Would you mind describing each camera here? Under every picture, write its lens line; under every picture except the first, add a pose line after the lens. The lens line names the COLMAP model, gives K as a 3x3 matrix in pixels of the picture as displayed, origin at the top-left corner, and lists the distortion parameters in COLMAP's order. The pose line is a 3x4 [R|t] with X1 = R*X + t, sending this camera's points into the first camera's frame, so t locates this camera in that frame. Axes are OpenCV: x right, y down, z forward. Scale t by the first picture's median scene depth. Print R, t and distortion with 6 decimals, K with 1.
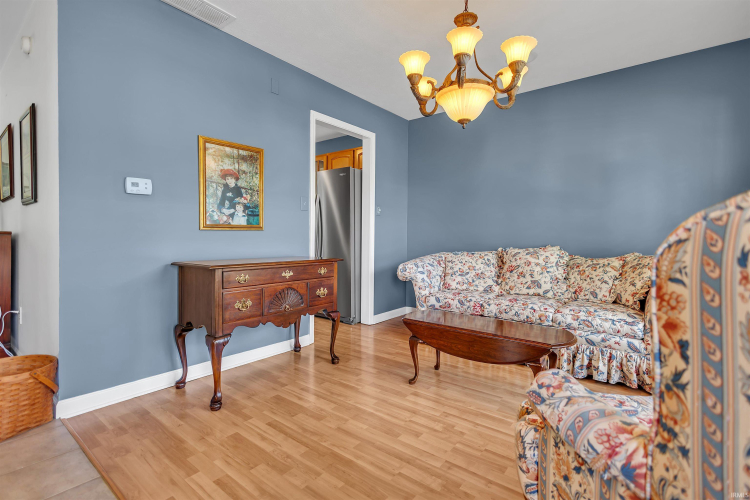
lens RADIAL K [[352.0, 0, 375.0], [0, 352.0, 250.0], [0, 0, 1]] dist [0.000788, -0.000112]
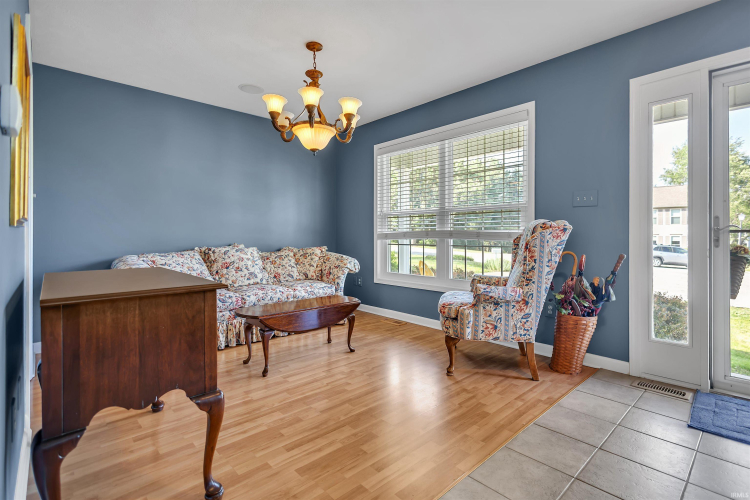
lens RADIAL K [[354.2, 0, 377.1], [0, 354.2, 235.9], [0, 0, 1]] dist [0.000990, -0.000656]
pose [[0.152220, -0.004271, 0.988337, -0.853376], [0.034527, 0.999403, -0.000999, -0.029174], [-0.987743, 0.034276, 0.152277, 0.462372]]
